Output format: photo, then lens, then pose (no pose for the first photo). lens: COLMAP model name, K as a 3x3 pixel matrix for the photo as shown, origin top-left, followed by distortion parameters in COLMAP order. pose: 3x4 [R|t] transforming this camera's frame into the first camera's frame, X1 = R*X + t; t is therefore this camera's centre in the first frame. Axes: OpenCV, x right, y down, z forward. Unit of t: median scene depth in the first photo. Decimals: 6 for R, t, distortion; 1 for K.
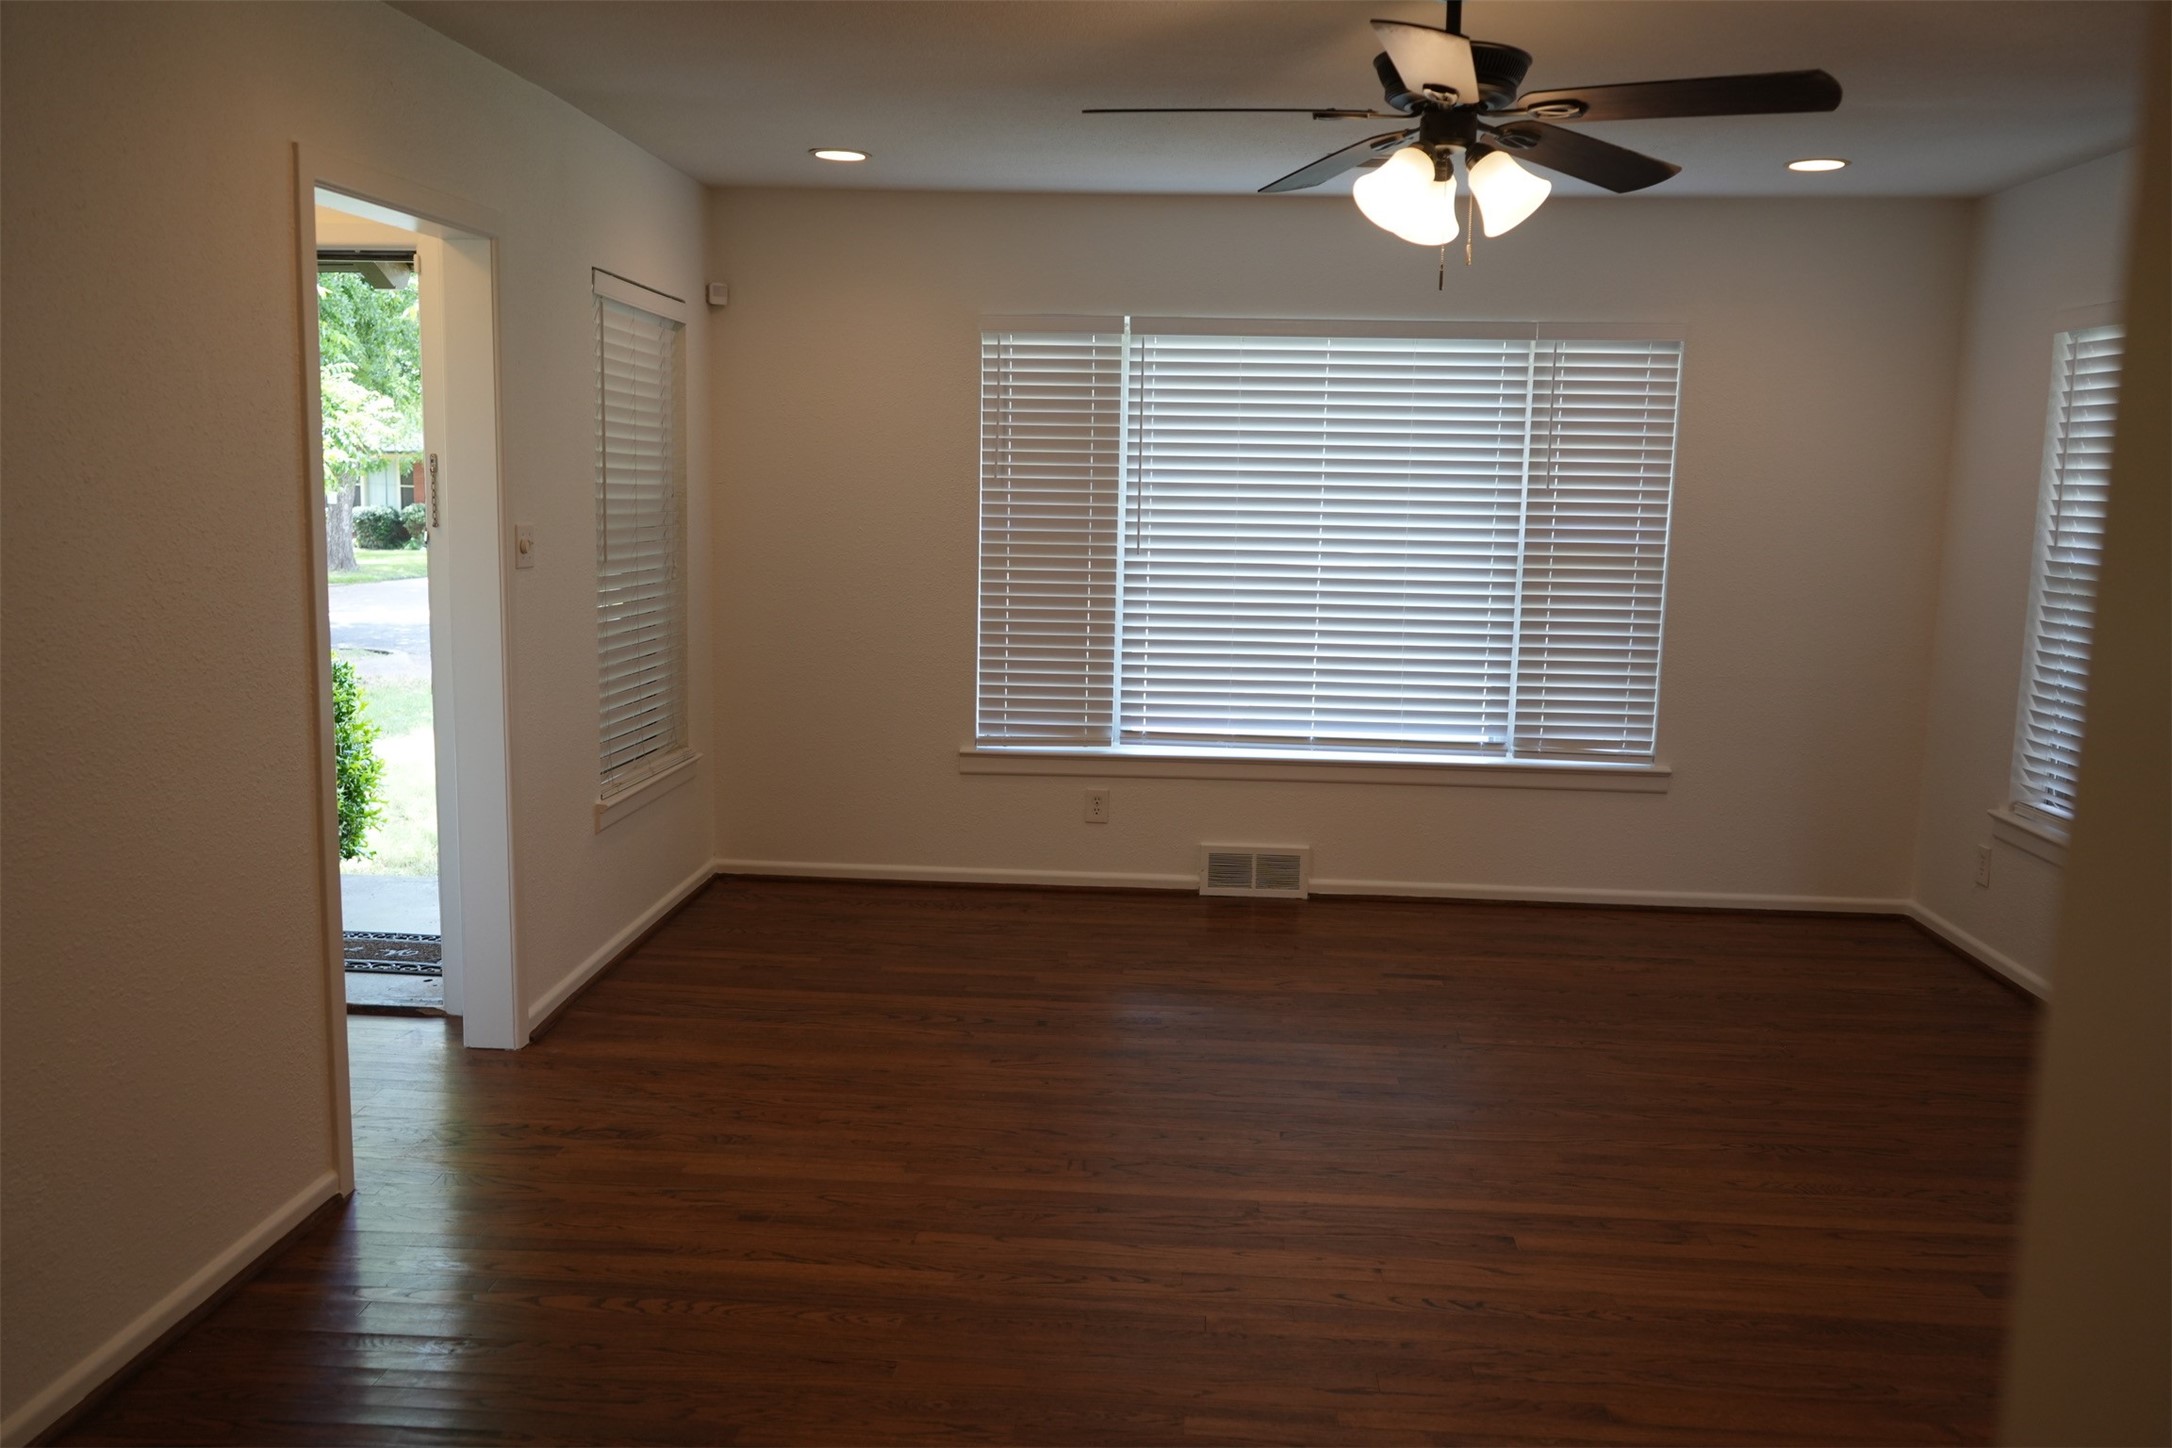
lens RADIAL K [[1729.1, 0, 1091.0], [0, 1729.1, 725.7], [0, 0, 1]] dist [-0.017113, 0.019360]
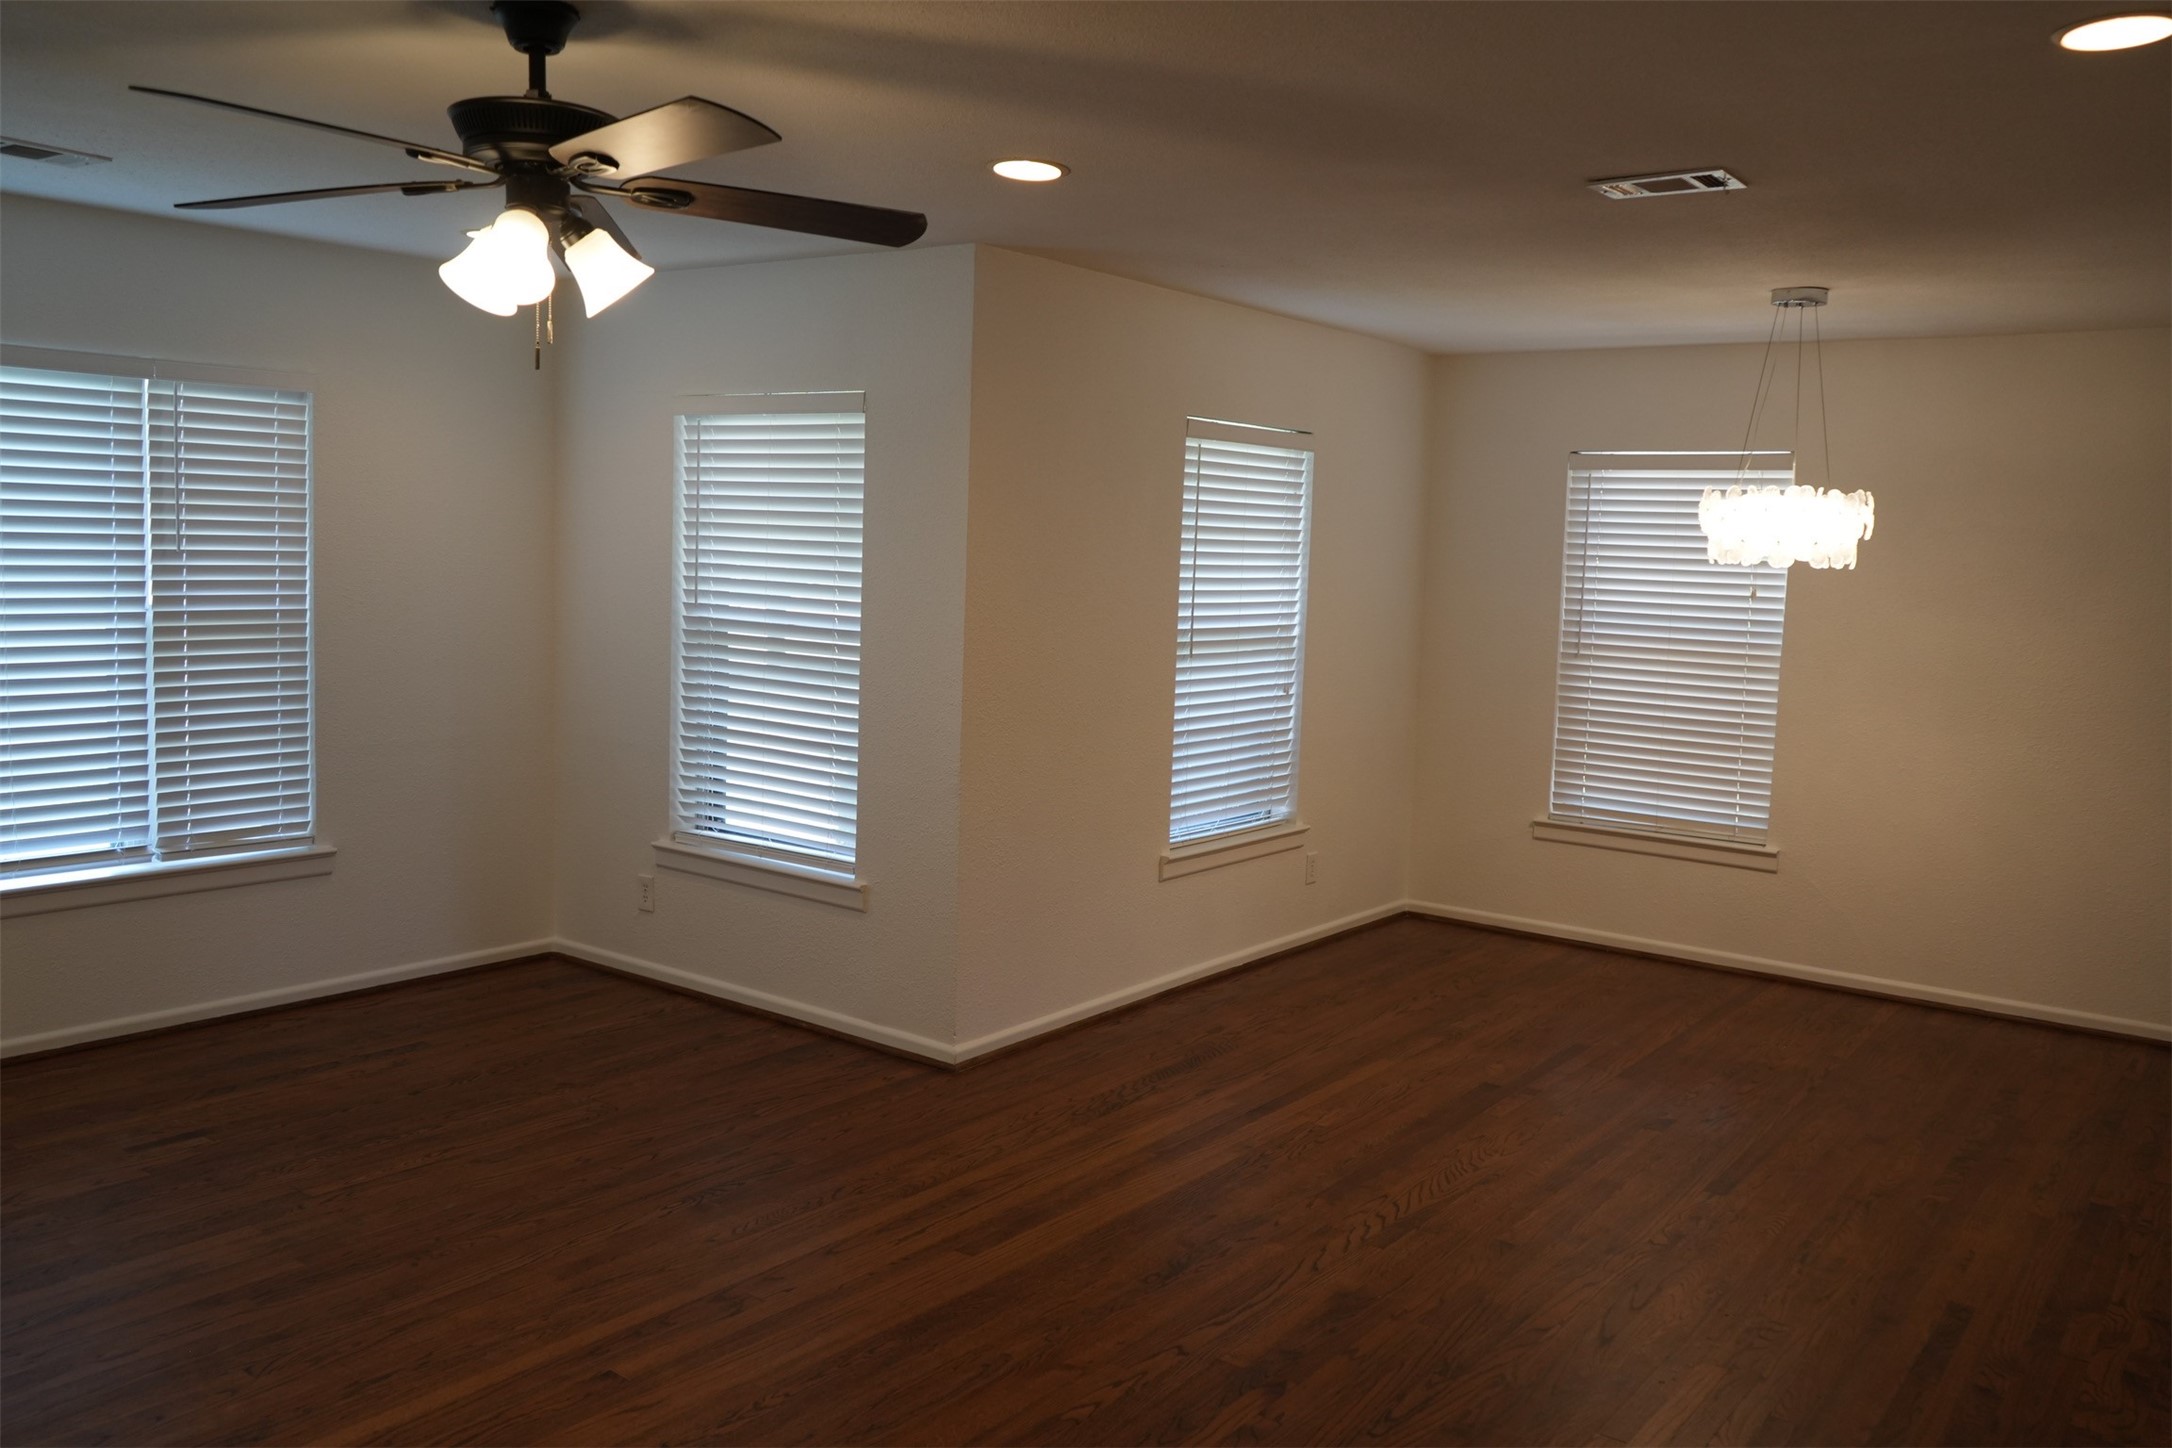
lens RADIAL K [[1729.1, 0, 1078.8], [0, 1729.1, 722.5], [0, 0, 1]] dist [-0.017113, 0.019360]
pose [[0.545332, -0.088485, 0.833537, -0.222982], [0.099088, 0.994245, 0.040718, -0.041395], [-0.832343, 0.060389, 0.550961, 0.147940]]
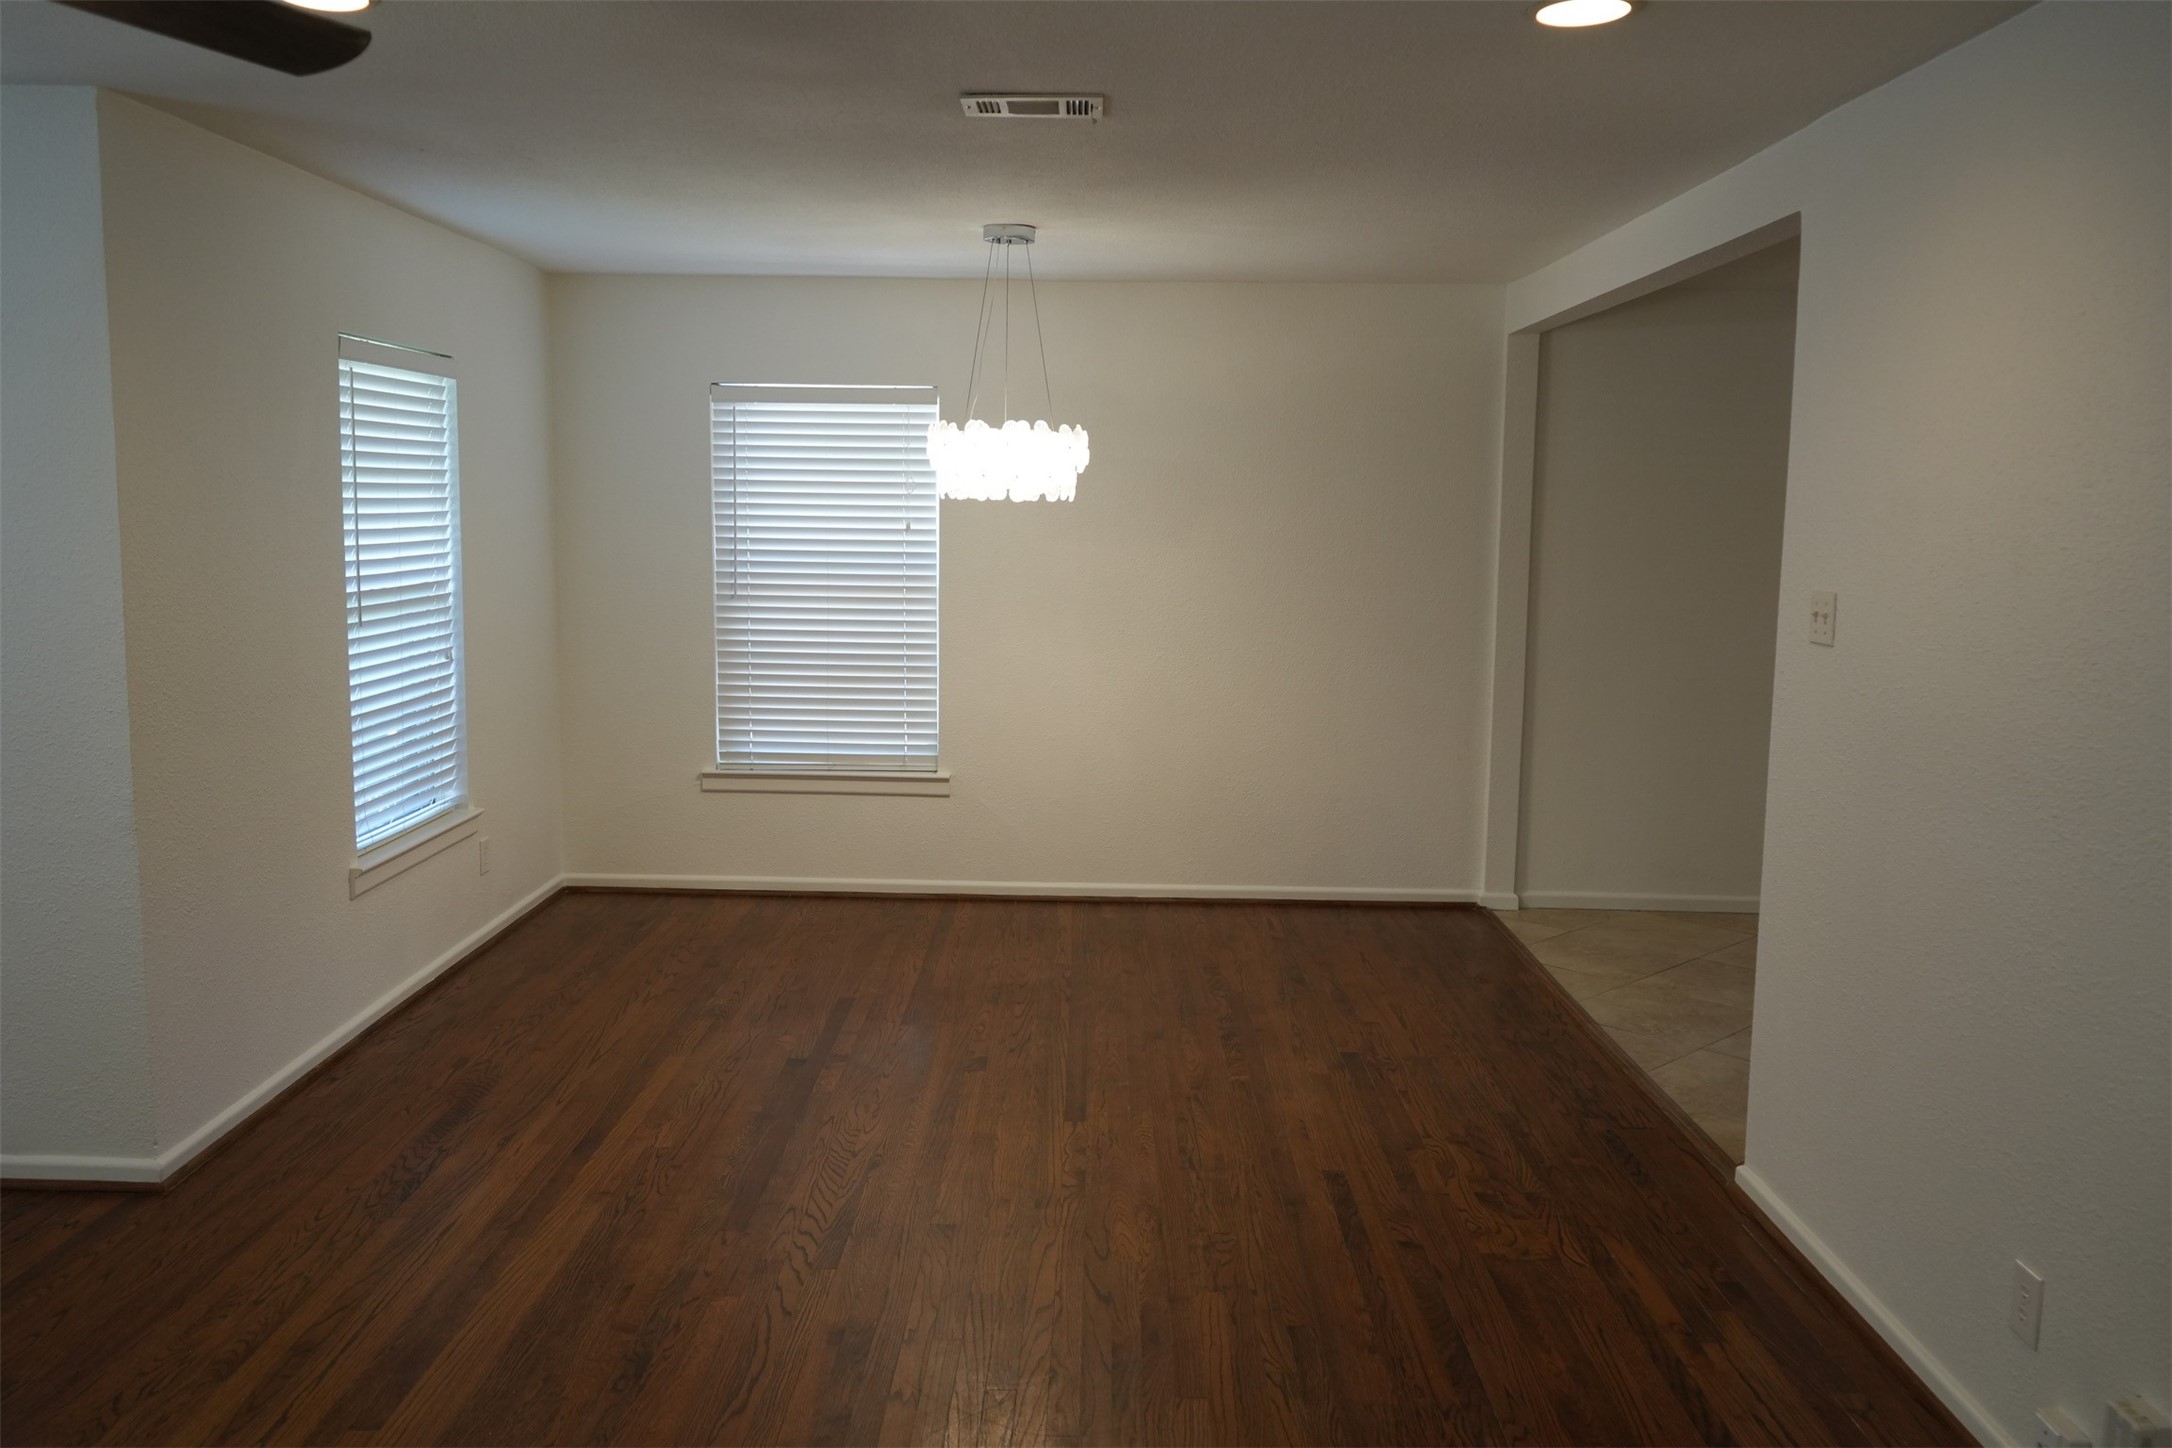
lens RADIAL K [[1729.1, 0, 1087.4], [0, 1729.1, 718.9], [0, 0, 1]] dist [-0.017113, 0.019360]
pose [[-0.059757, -0.145257, 0.987588, -0.194276], [0.130358, 0.979748, 0.151992, -0.068942], [-0.989665, 0.137822, -0.039611, 0.340187]]
